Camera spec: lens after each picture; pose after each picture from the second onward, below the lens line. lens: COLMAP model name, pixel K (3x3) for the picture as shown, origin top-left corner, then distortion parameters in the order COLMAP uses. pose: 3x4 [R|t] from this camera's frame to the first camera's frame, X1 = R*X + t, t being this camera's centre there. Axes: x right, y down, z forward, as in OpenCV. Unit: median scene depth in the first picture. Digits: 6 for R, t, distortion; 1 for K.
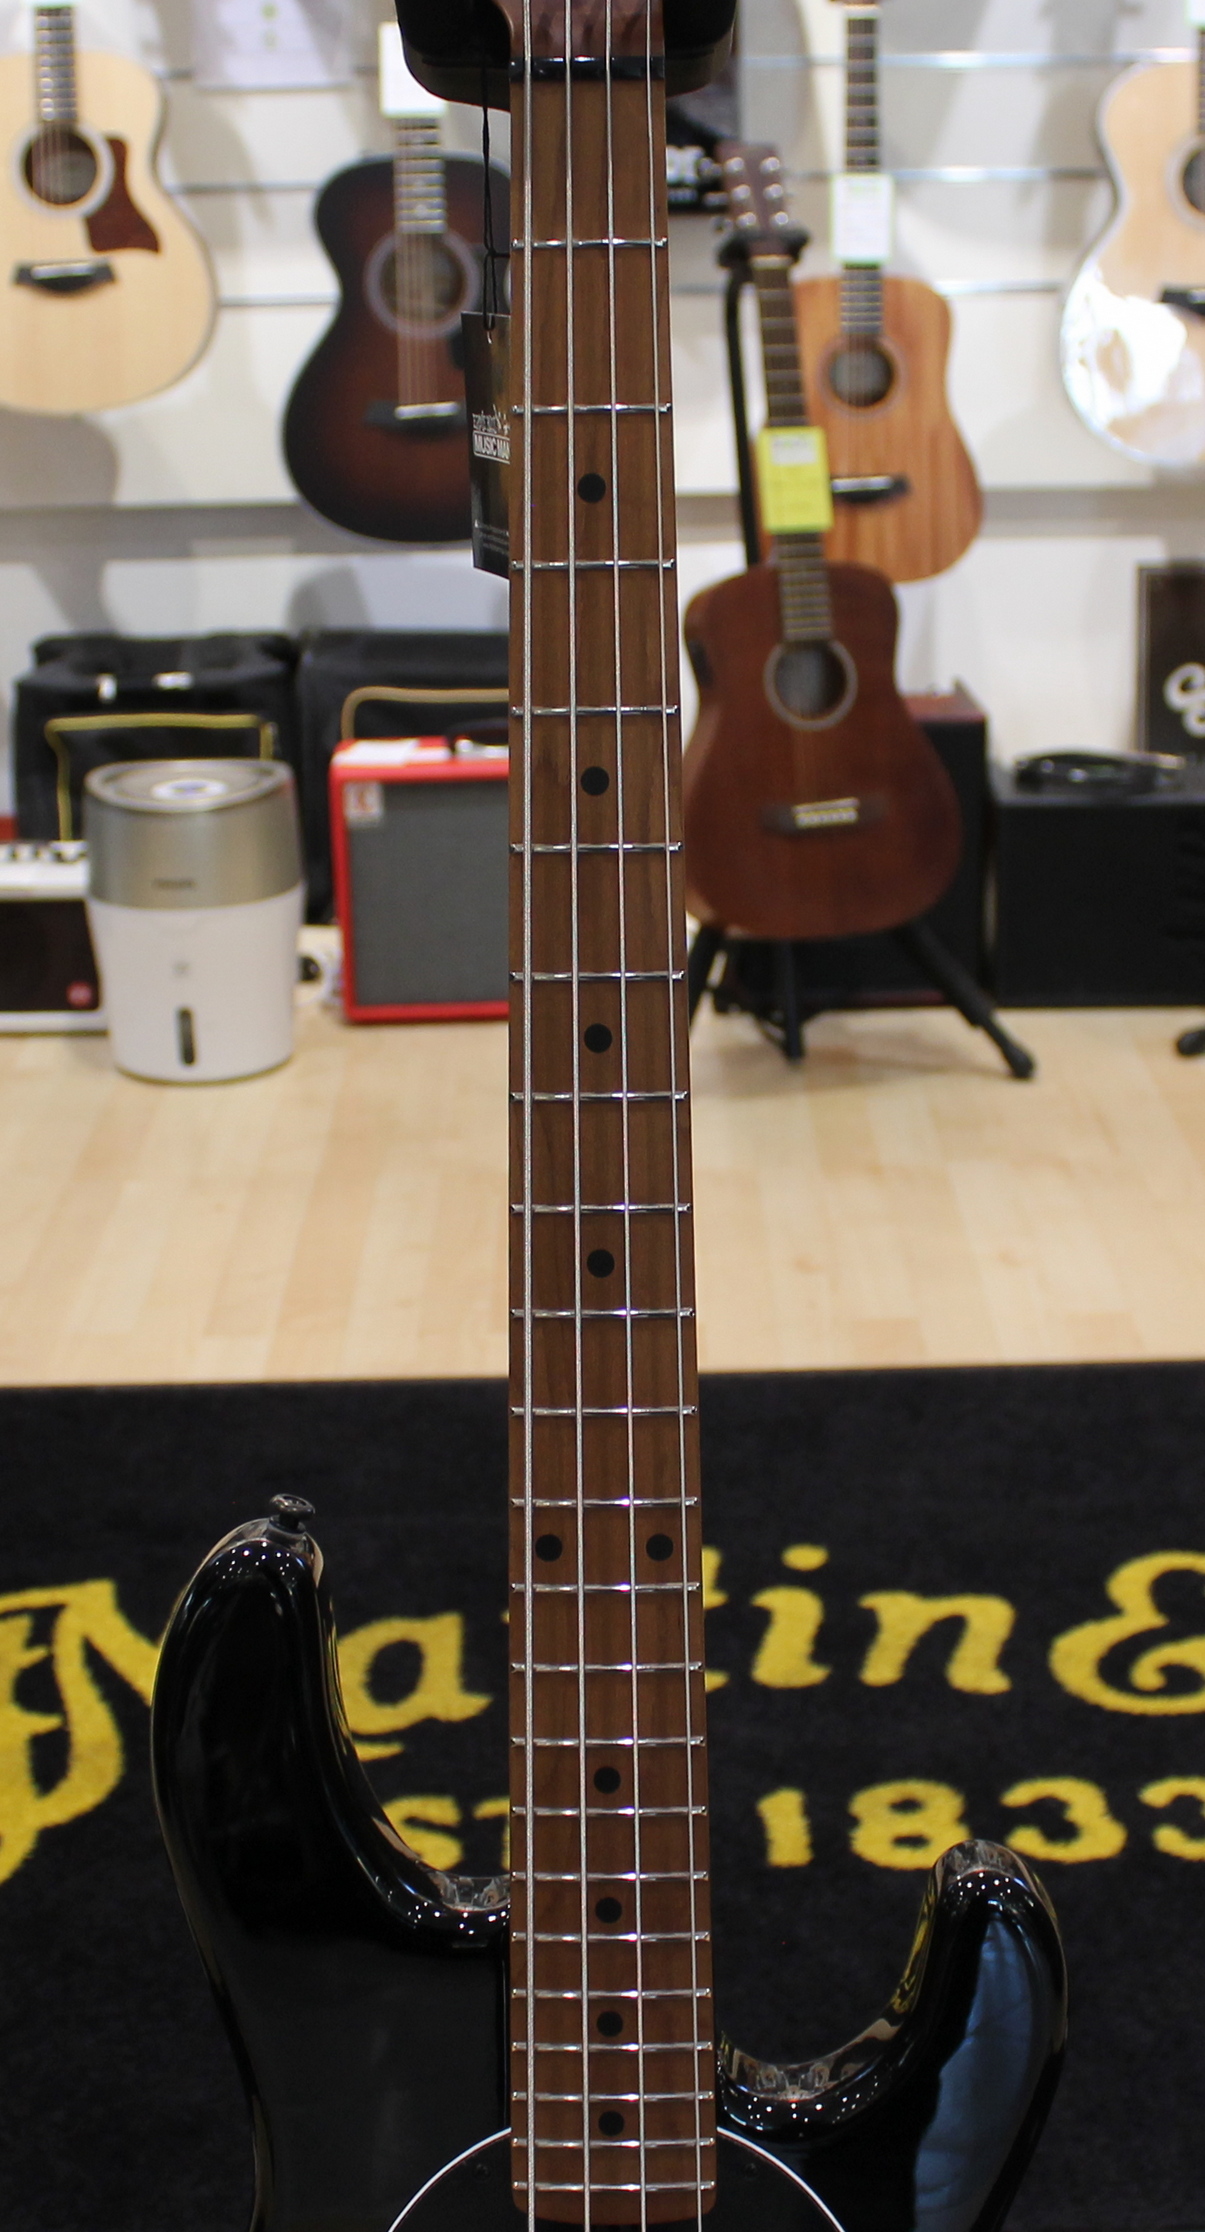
lens RADIAL K [[3109.1, 0, 611.4], [0, 3109.1, 1170.1], [0, 0, 1]] dist [-0.147086, 0.000000]
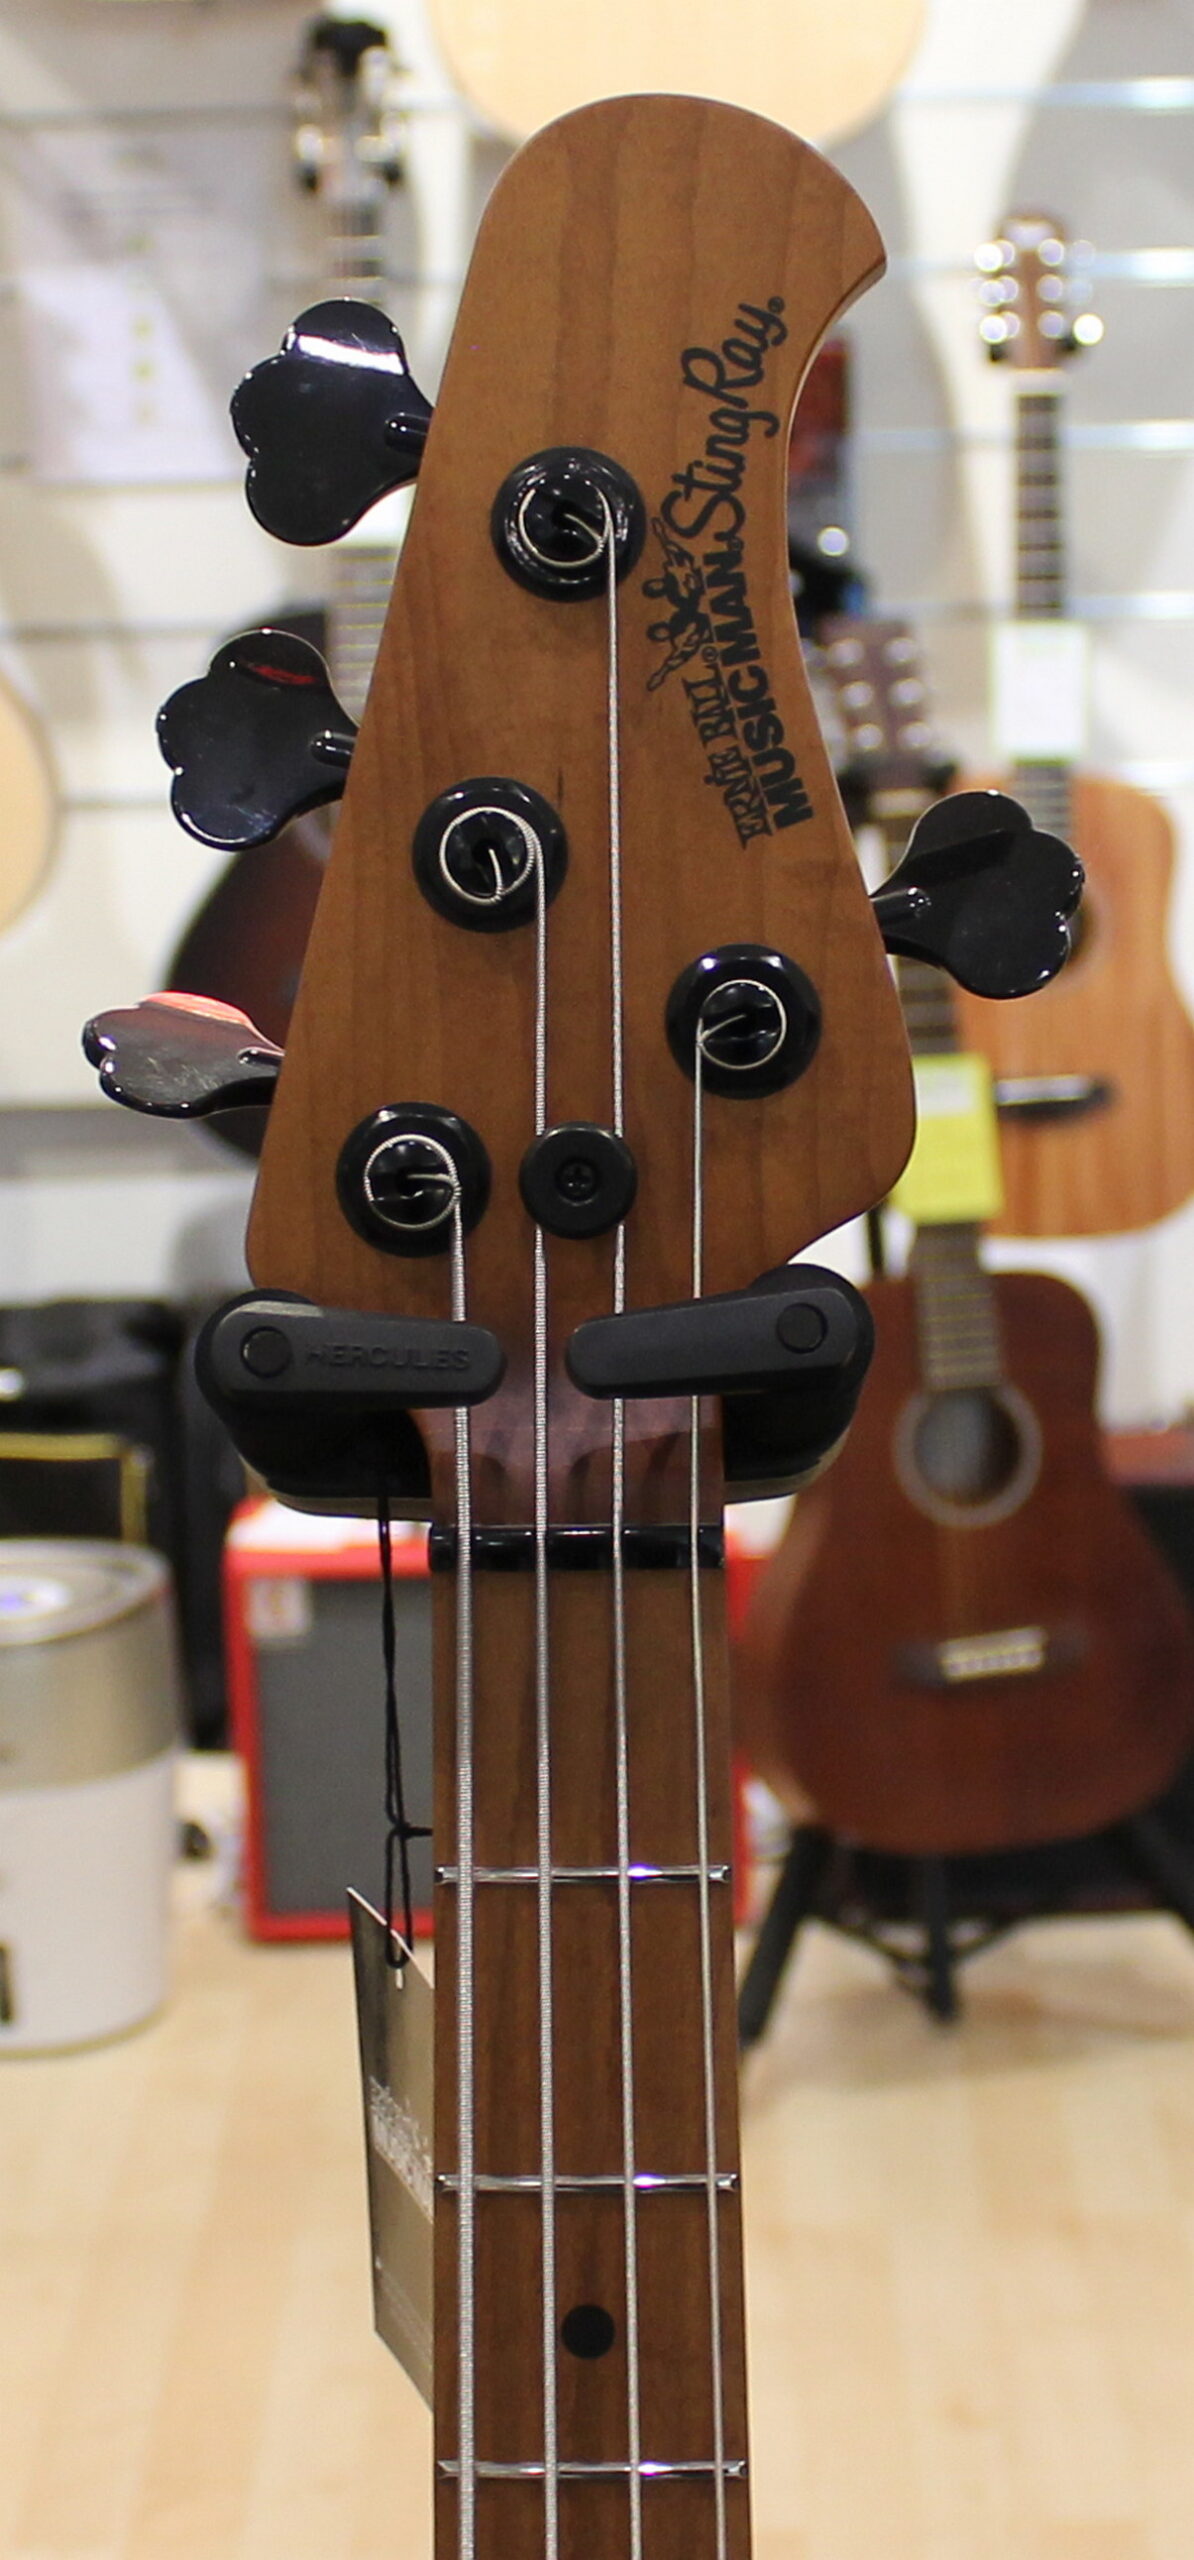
lens RADIAL K [[4576.0, 0, 588.8], [0, 4576.0, 1418.8], [0, 0, 1]] dist [-0.173151, 0.000000]
pose [[0.999852, -0.001320, -0.017157, 0.001819], [-0.000357, 0.995247, -0.097382, -0.075045], [0.017204, 0.097374, 0.995099, 0.052713]]
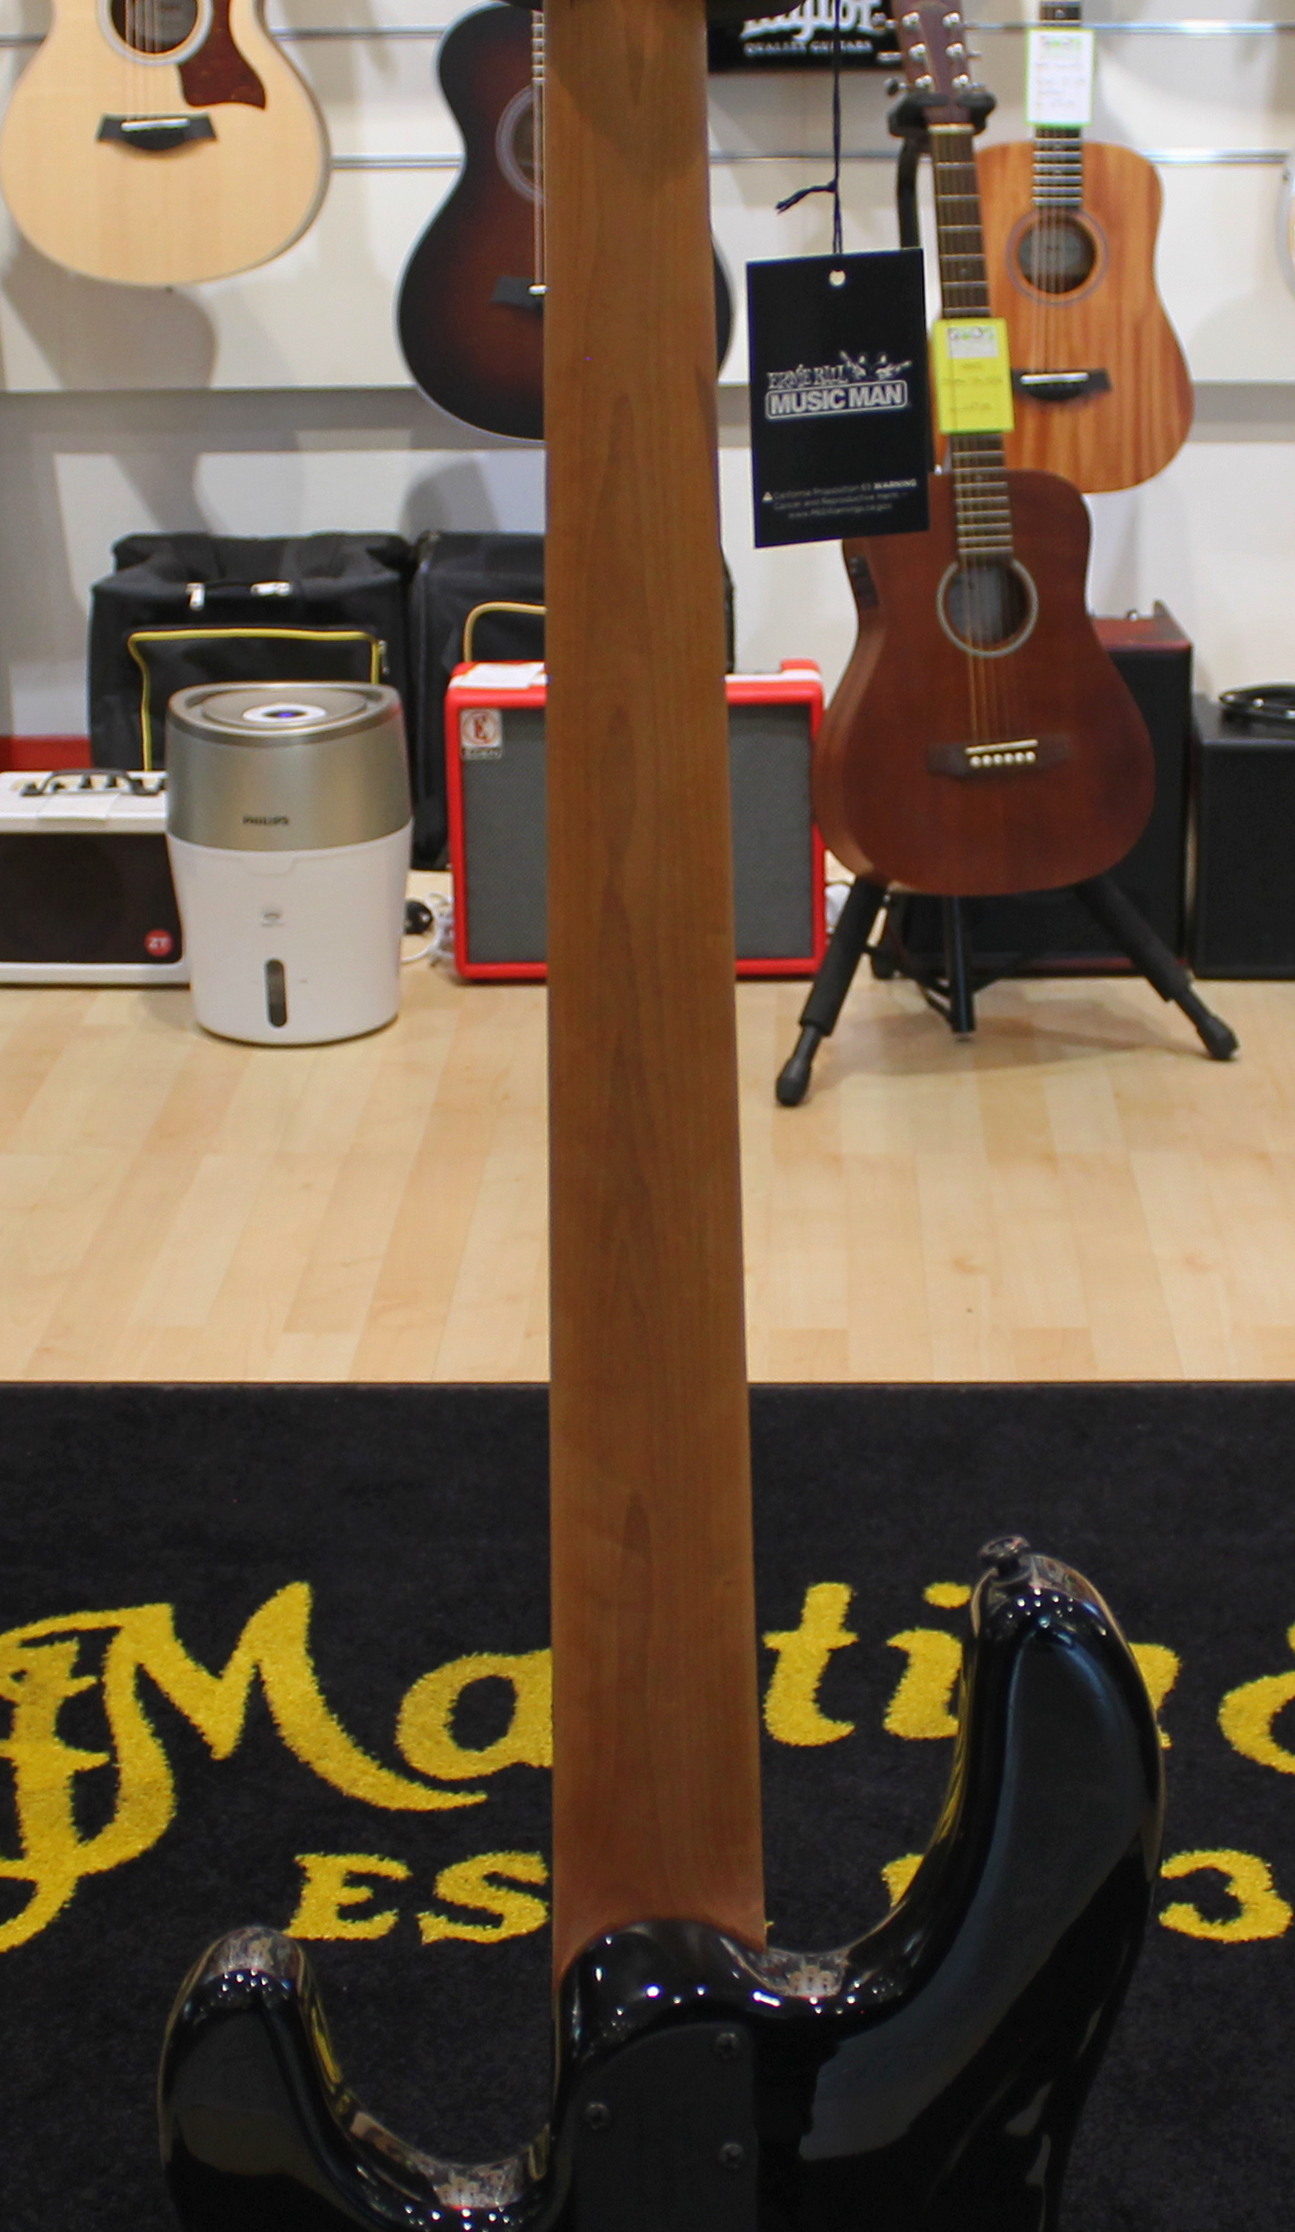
lens RADIAL K [[3575.1, 0, 661.7], [0, 3575.1, 1113.6], [0, 0, 1]] dist [-0.139345, 0.000000]
pose [[0.999273, 0.019266, -0.032913, 0.008056], [-0.019576, 0.999767, -0.009130, -0.001468], [0.032729, 0.009767, 0.999417, -0.018121]]
